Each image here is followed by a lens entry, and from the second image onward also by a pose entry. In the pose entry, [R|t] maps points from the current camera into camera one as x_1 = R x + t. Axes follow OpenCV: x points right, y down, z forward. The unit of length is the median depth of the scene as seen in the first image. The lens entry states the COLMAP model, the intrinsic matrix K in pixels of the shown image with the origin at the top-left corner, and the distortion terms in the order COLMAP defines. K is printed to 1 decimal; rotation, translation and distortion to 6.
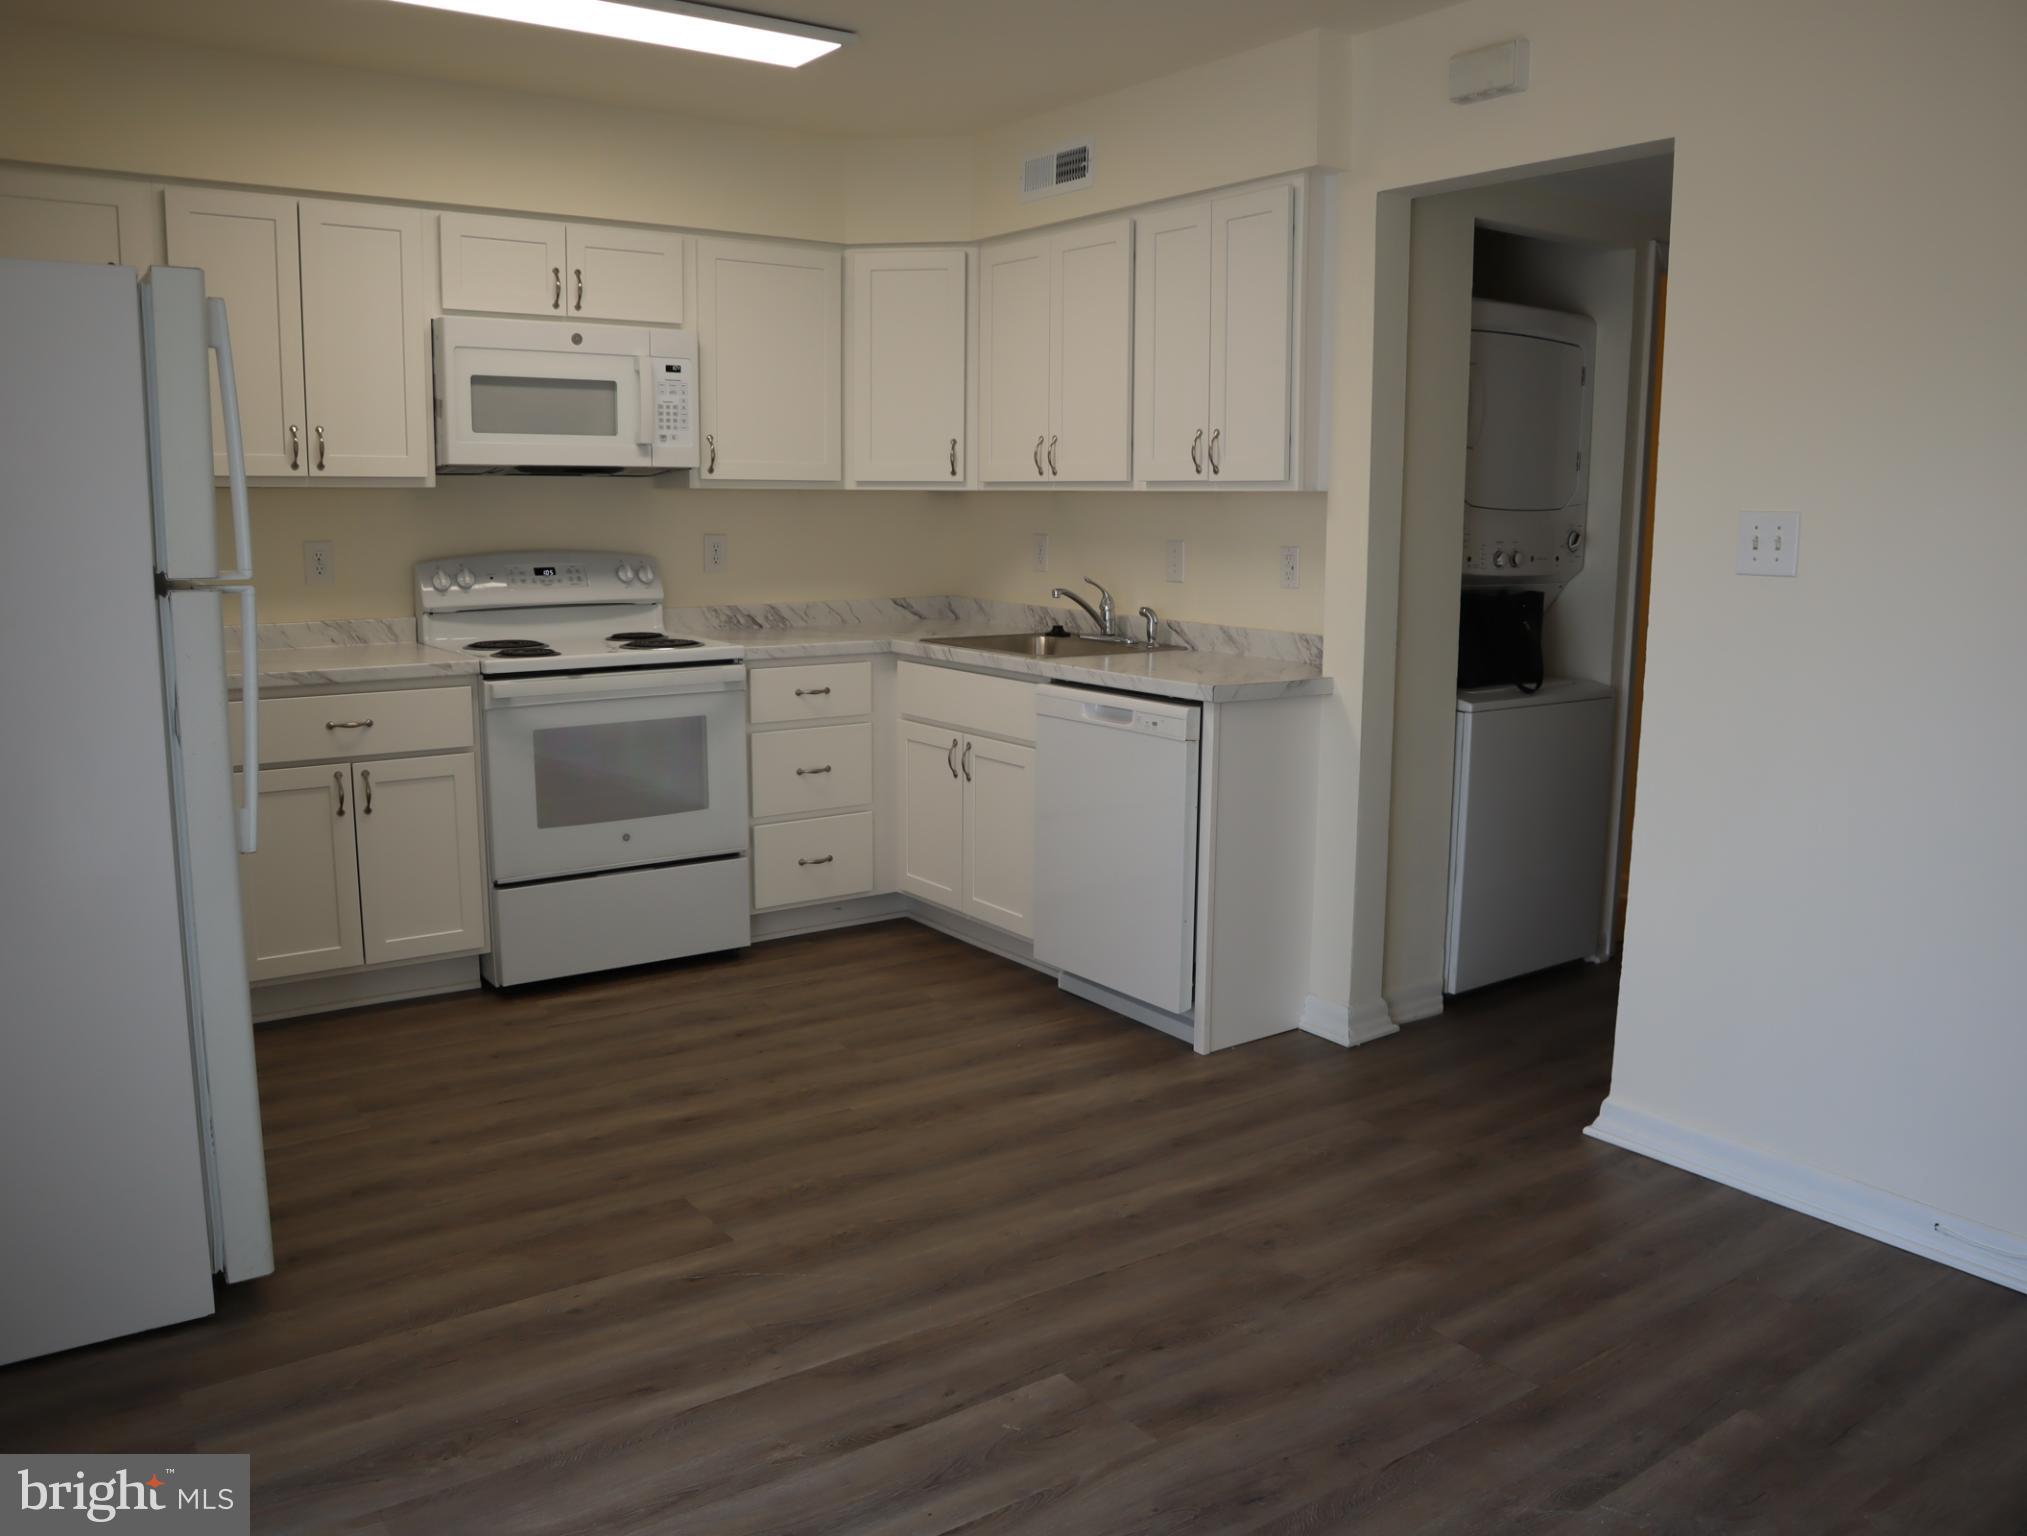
lens RADIAL K [[1571.8, 0, 1024.2], [0, 1571.8, 752.7], [0, 0, 1]] dist [-0.109944, 0.059418]
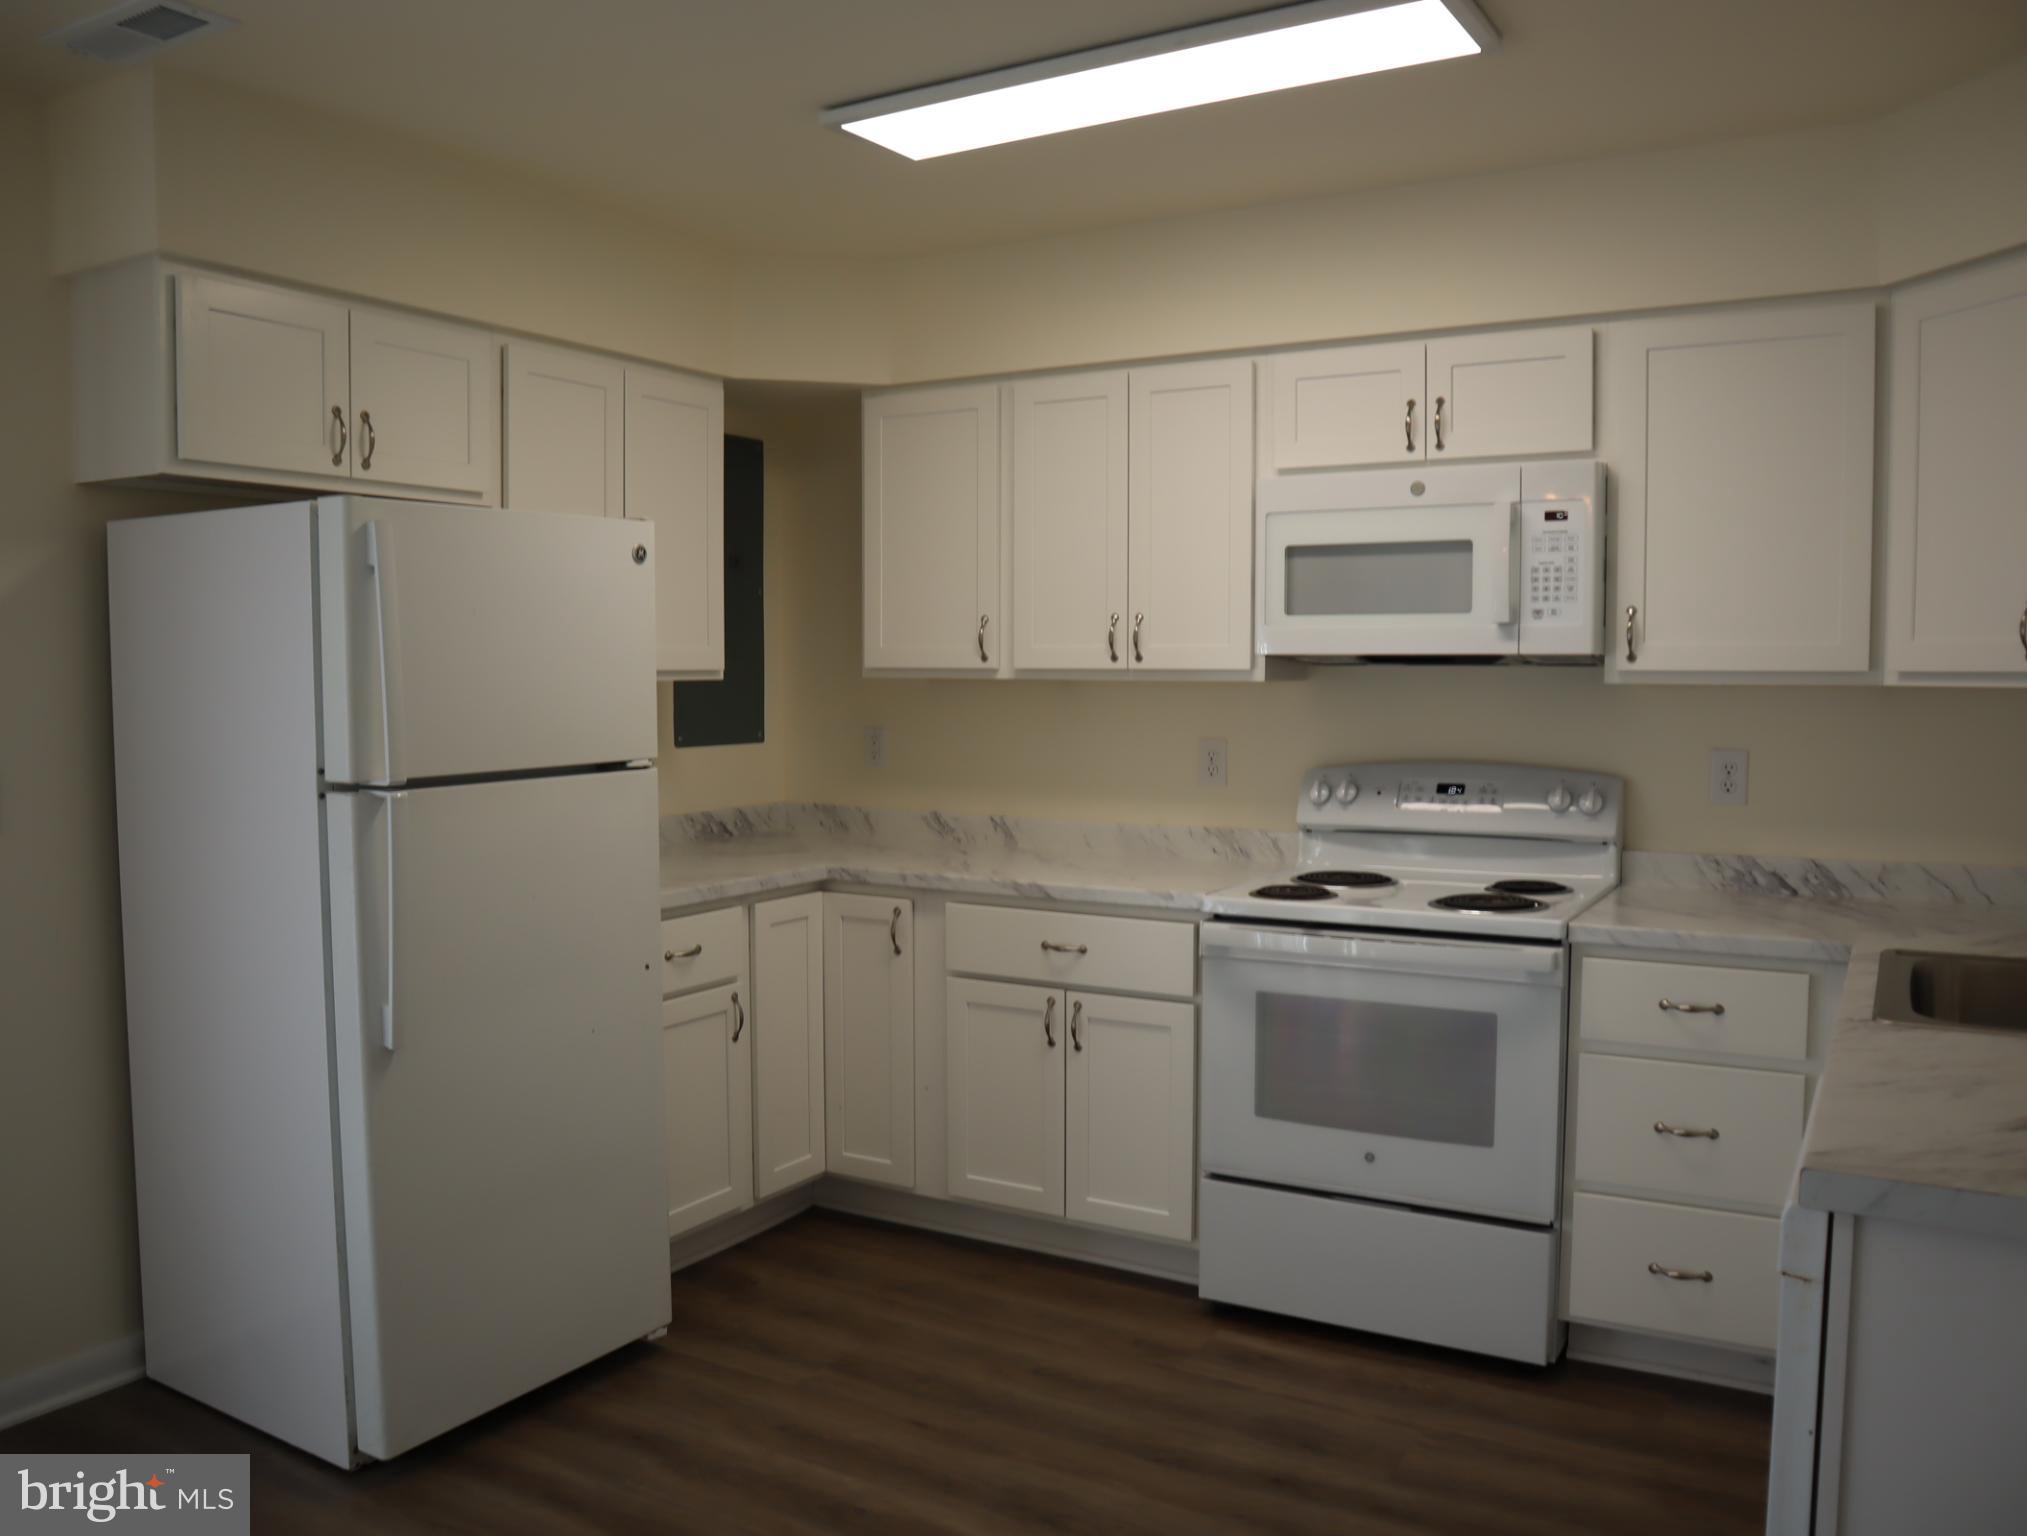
lens RADIAL K [[1606.9, 0, 1021.9], [0, 1606.9, 763.9], [0, 0, 1]] dist [-0.099087, 0.029705]
pose [[0.402454, 0.047100, -0.914228, 0.349959], [-0.138132, 0.990365, -0.009785, -0.097915], [0.904959, 0.130222, 0.405082, 0.519006]]
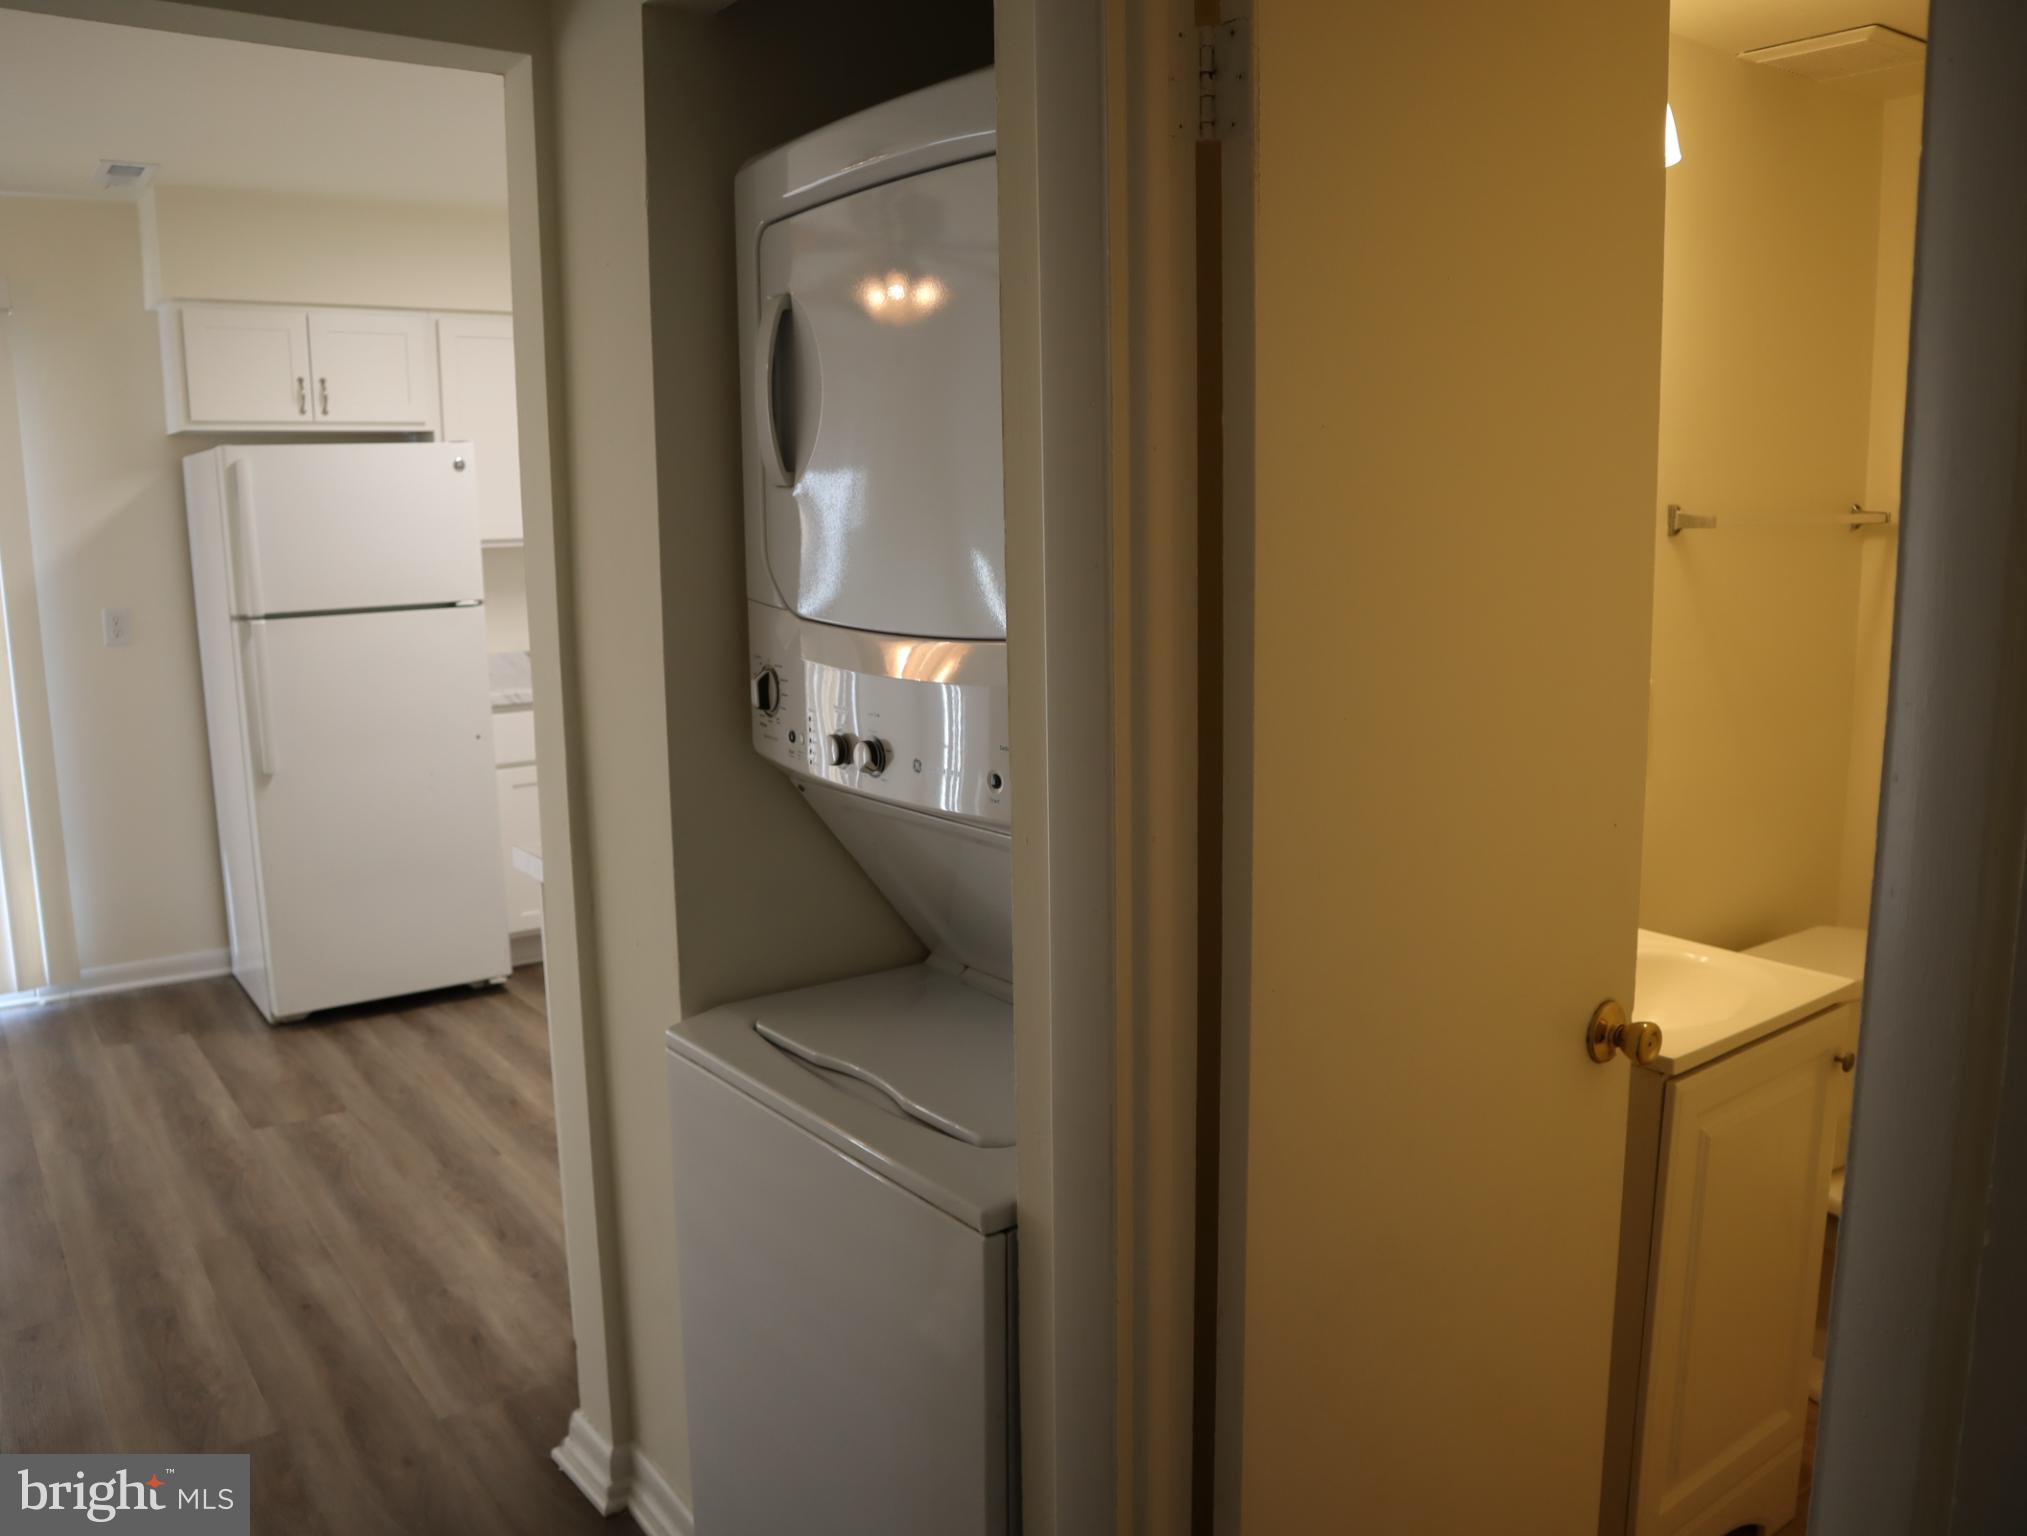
lens RADIAL K [[1571.8, 0, 1044.2], [0, 1571.8, 831.1], [0, 0, 1]] dist [-0.109944, 0.059418]
pose [[0.000806, 0.176319, -0.984333, 0.682292], [-0.135608, 0.975260, 0.174583, -0.165914], [0.990762, 0.133342, 0.024697, 1.028885]]
